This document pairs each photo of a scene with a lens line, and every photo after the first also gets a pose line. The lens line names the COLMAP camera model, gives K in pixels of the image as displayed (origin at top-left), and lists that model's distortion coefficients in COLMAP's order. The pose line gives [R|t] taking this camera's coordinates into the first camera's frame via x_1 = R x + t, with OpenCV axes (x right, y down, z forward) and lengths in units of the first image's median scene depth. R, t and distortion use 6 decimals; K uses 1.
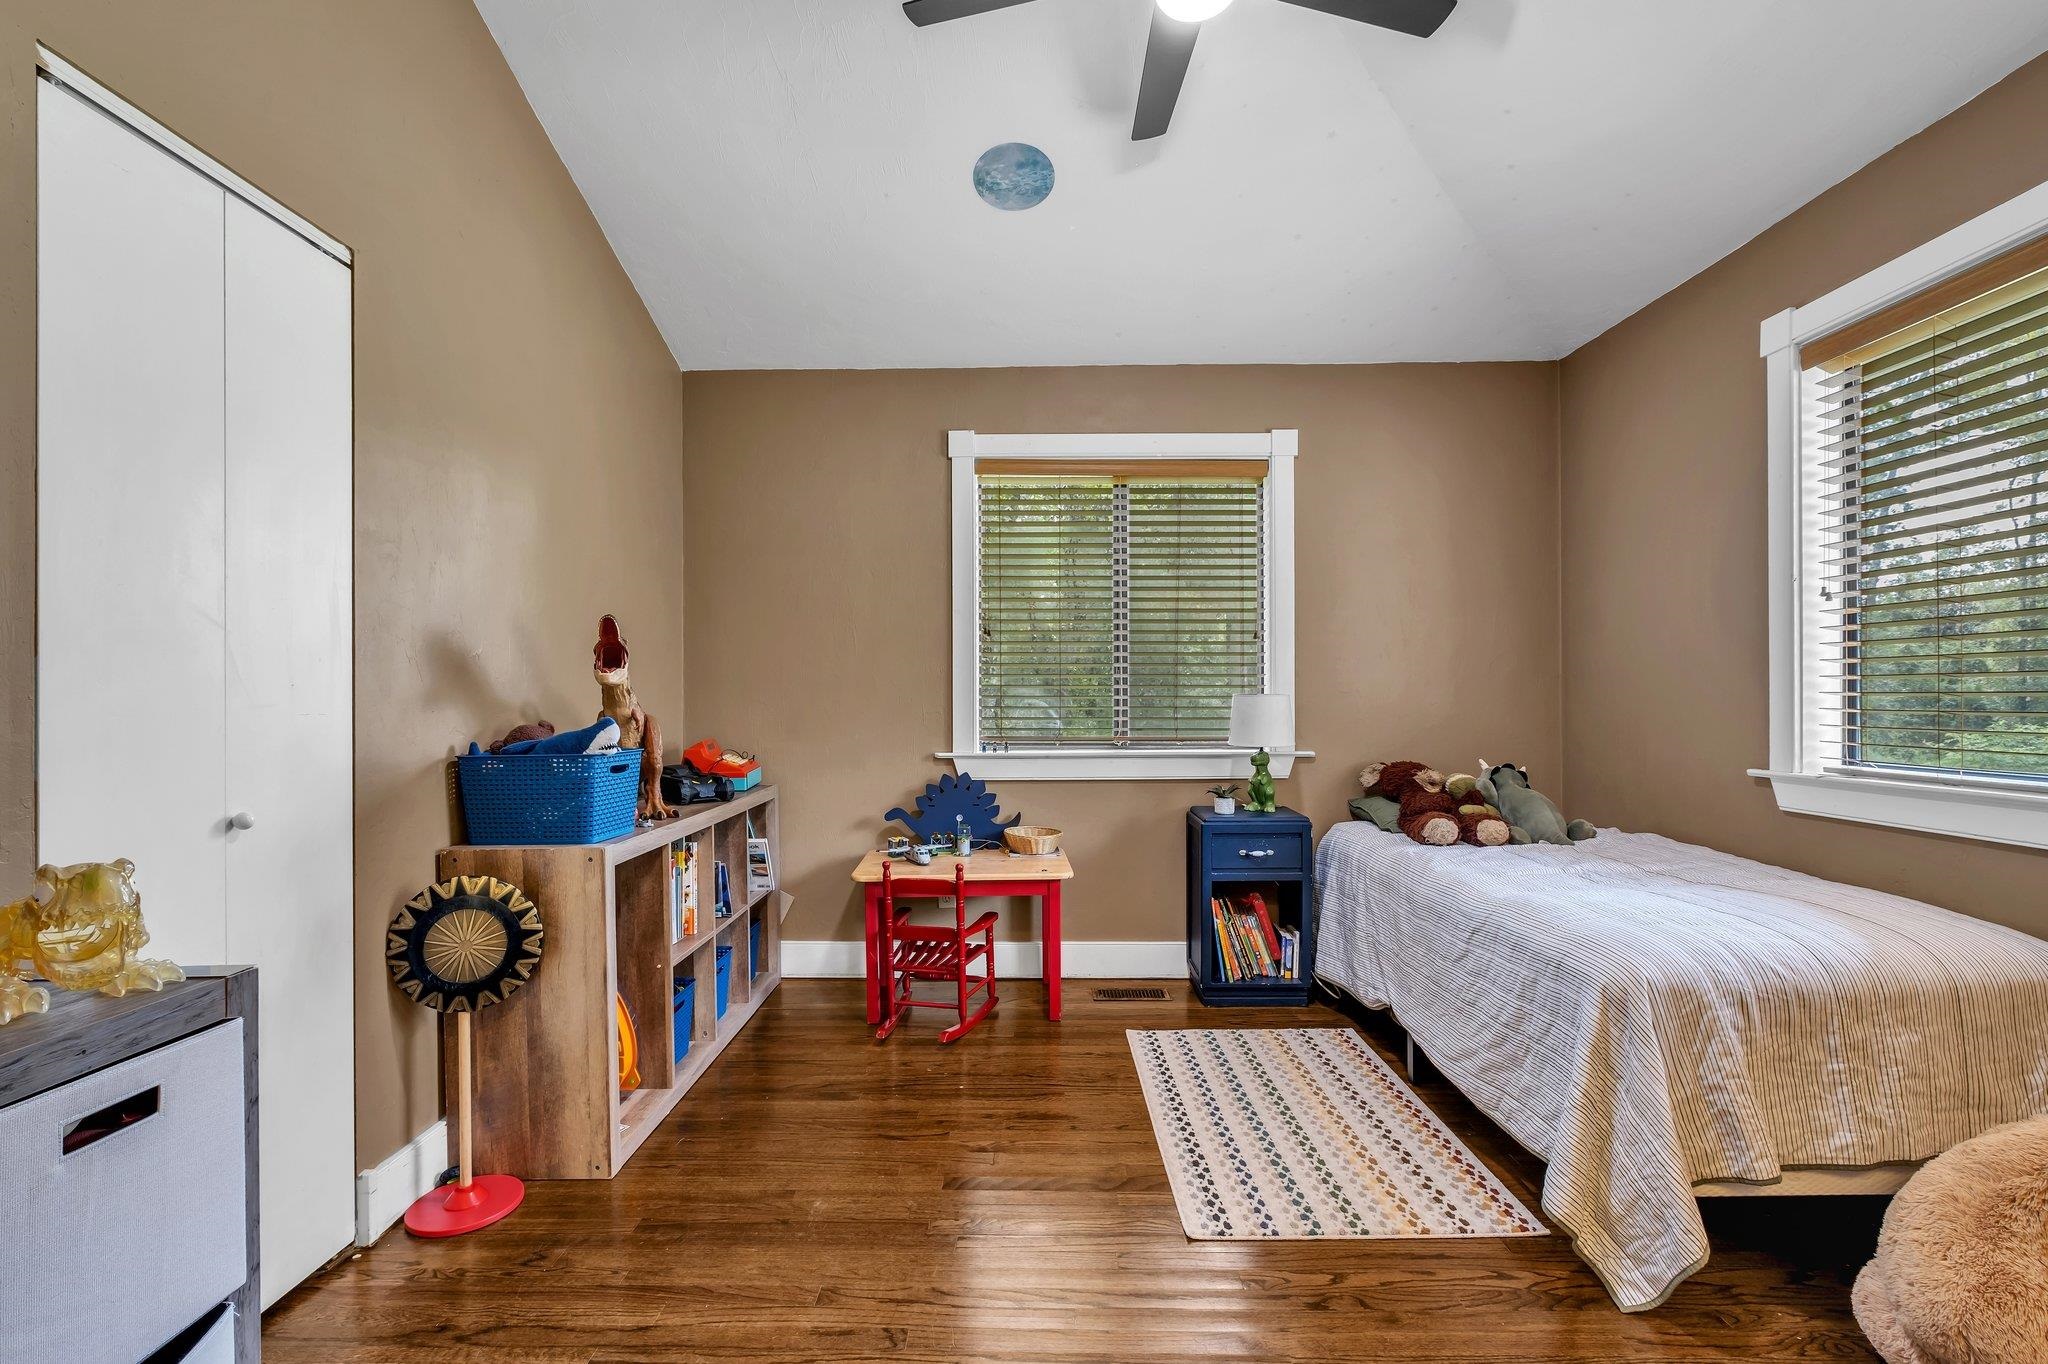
lens RADIAL K [[922.6, 0, 1019.5], [0, 922.6, 702.7], [0, 0, 1]] dist [-0.000346, 0.000049]
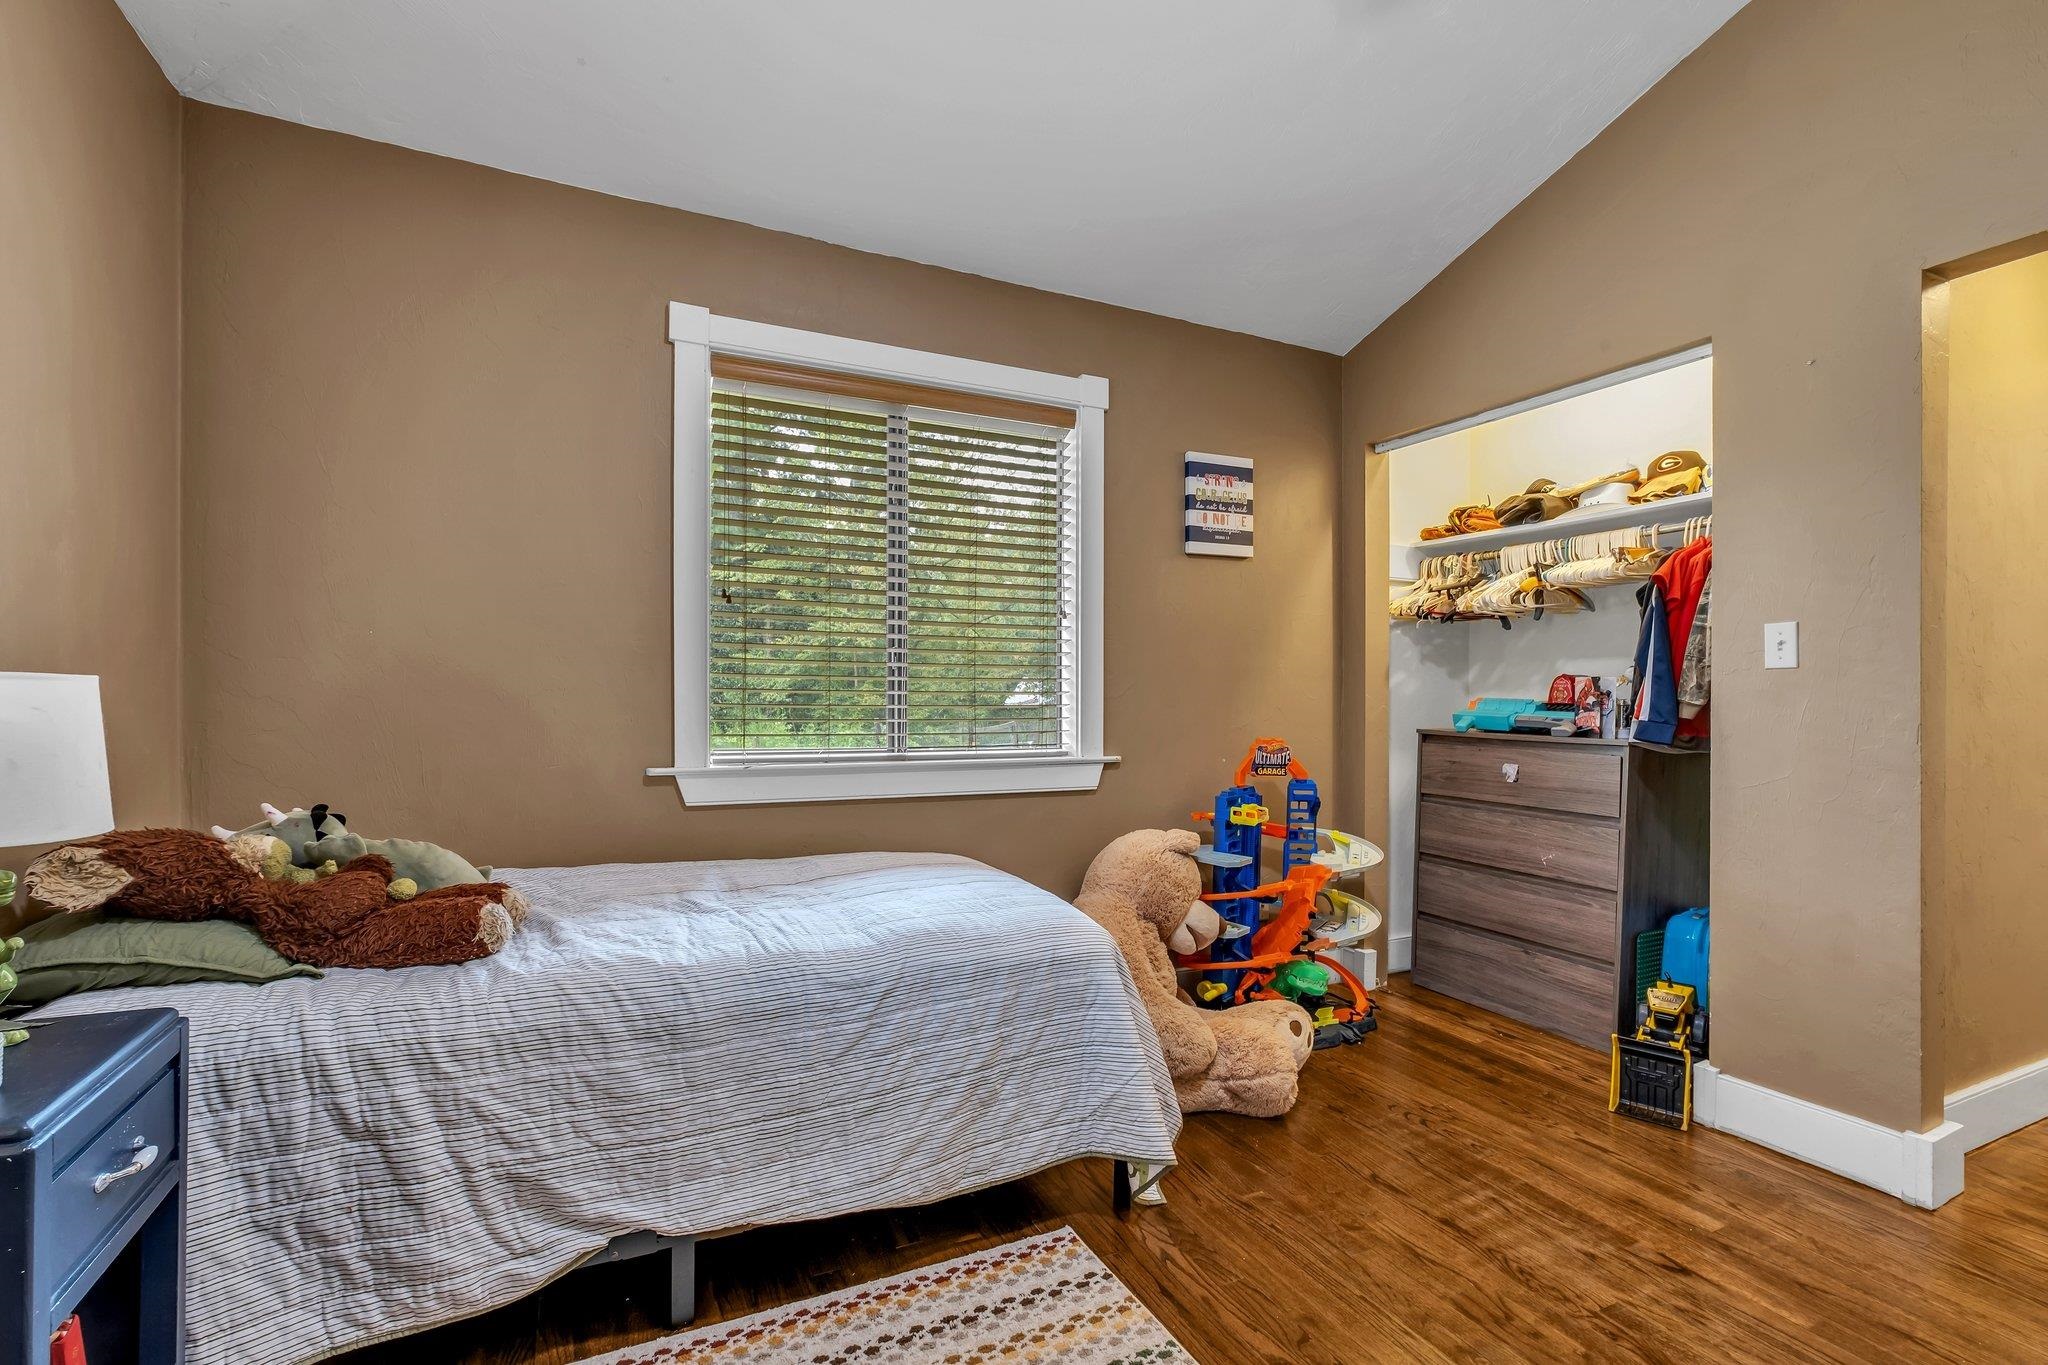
lens RADIAL K [[922.6, 0, 1019.5], [0, 922.6, 703.2], [0, 0, 1]] dist [-0.000346, 0.000049]
pose [[-0.444145, -0.007801, 0.895921, -0.188012], [-0.003165, 0.999970, 0.007138, -0.002108], [-0.895949, 0.000335, -0.444156, 0.944079]]
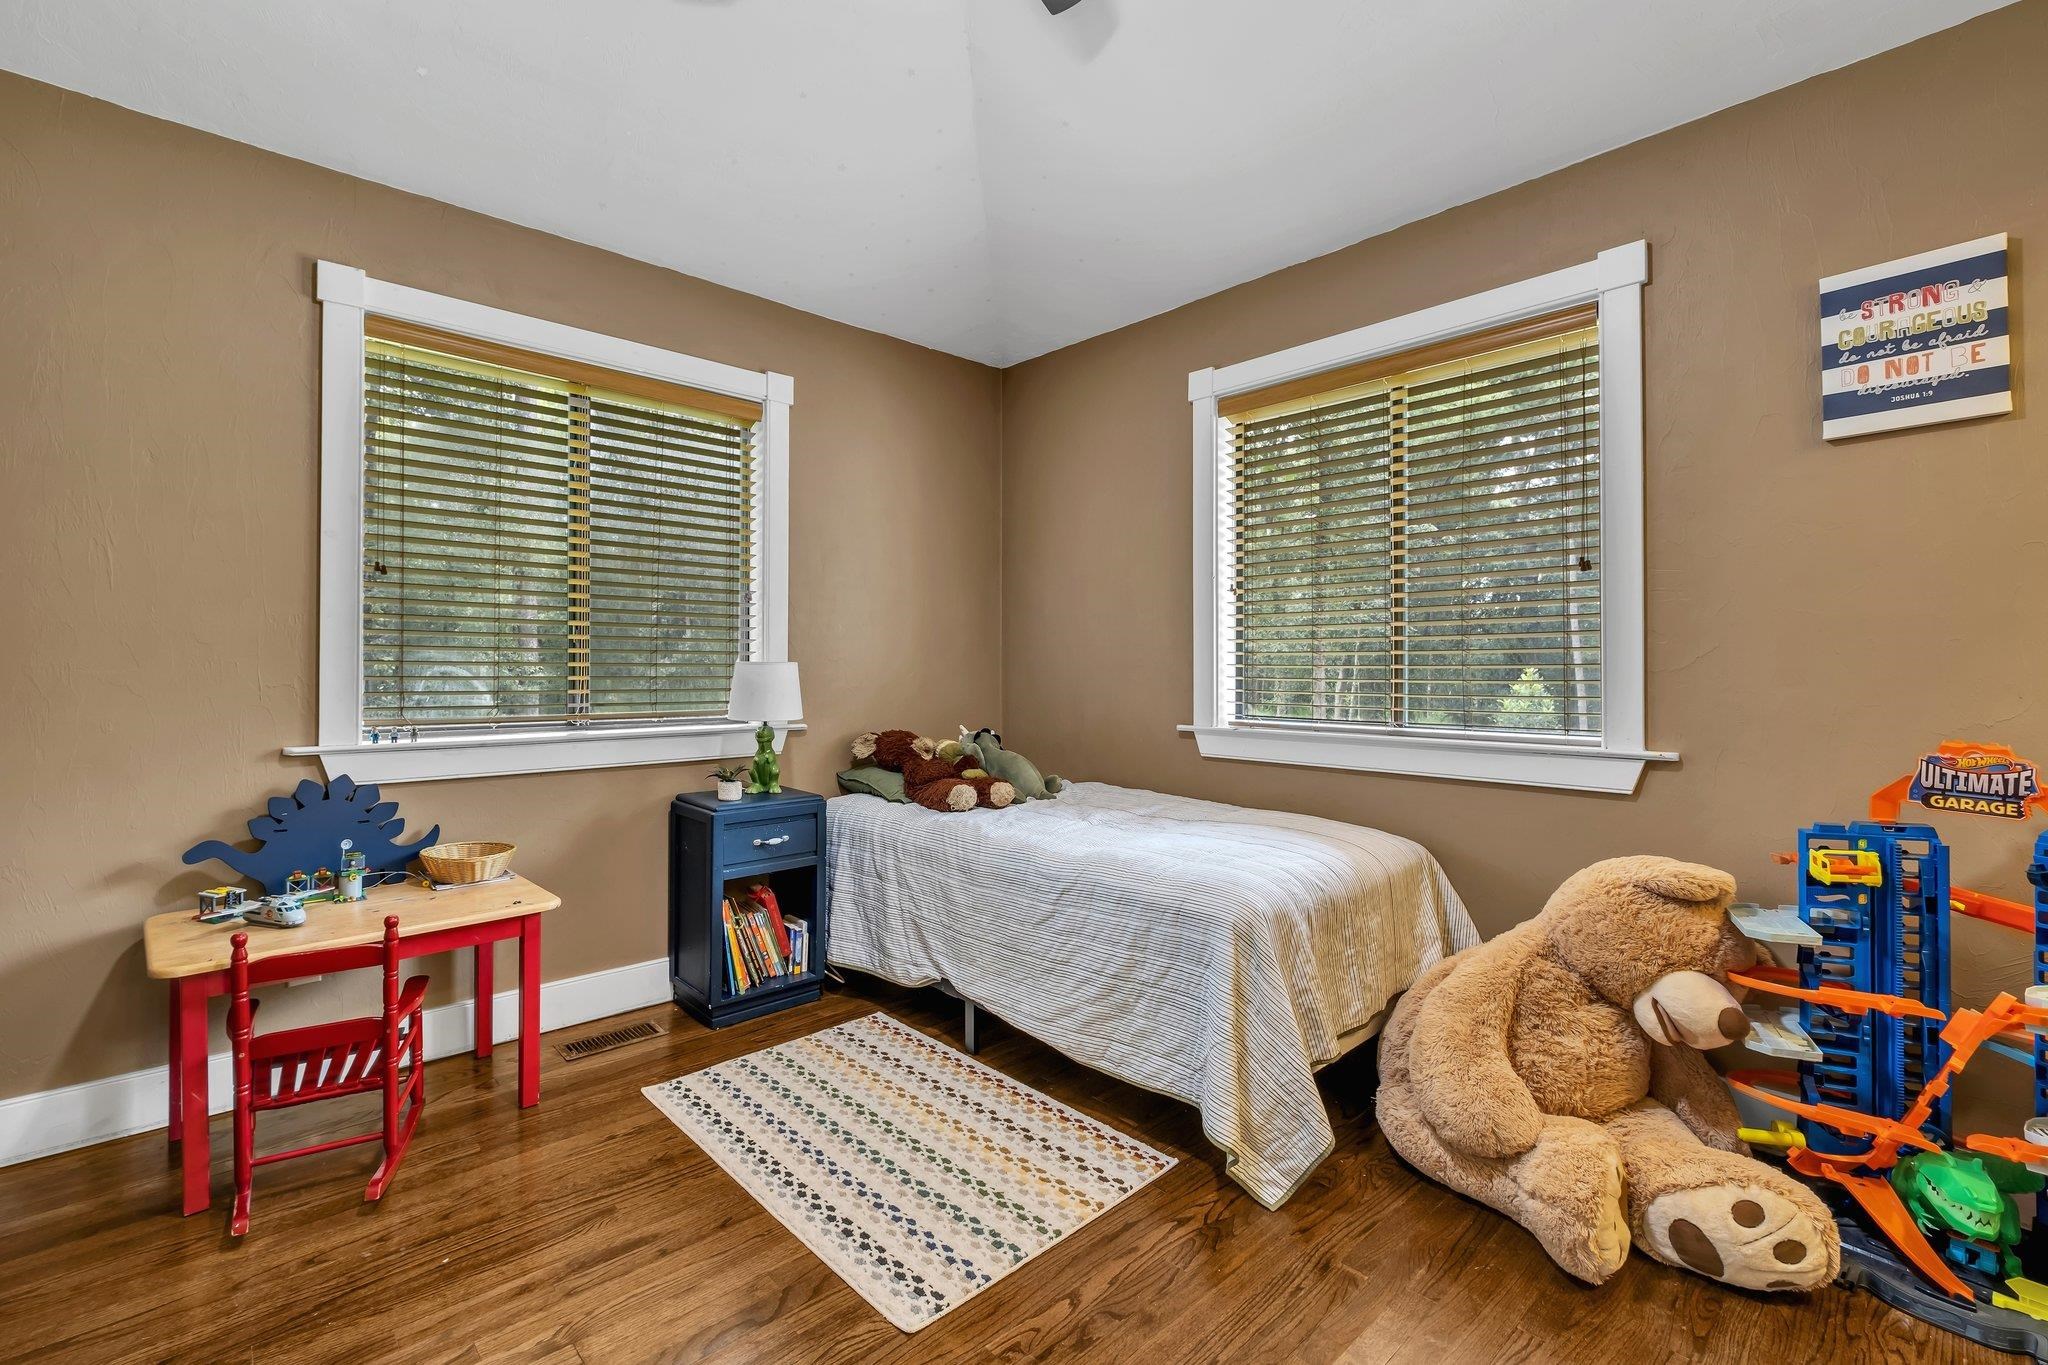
lens RADIAL K [[898.2, 0, 1020.9], [0, 898.2, 663.0], [0, 0, 1]] dist [-0.001459, -0.000268]
pose [[0.722565, 0.009106, 0.691243, -0.185009], [-0.001916, 0.999936, -0.011170, 0.001228], [-0.691300, 0.006747, 0.722536, 0.228228]]
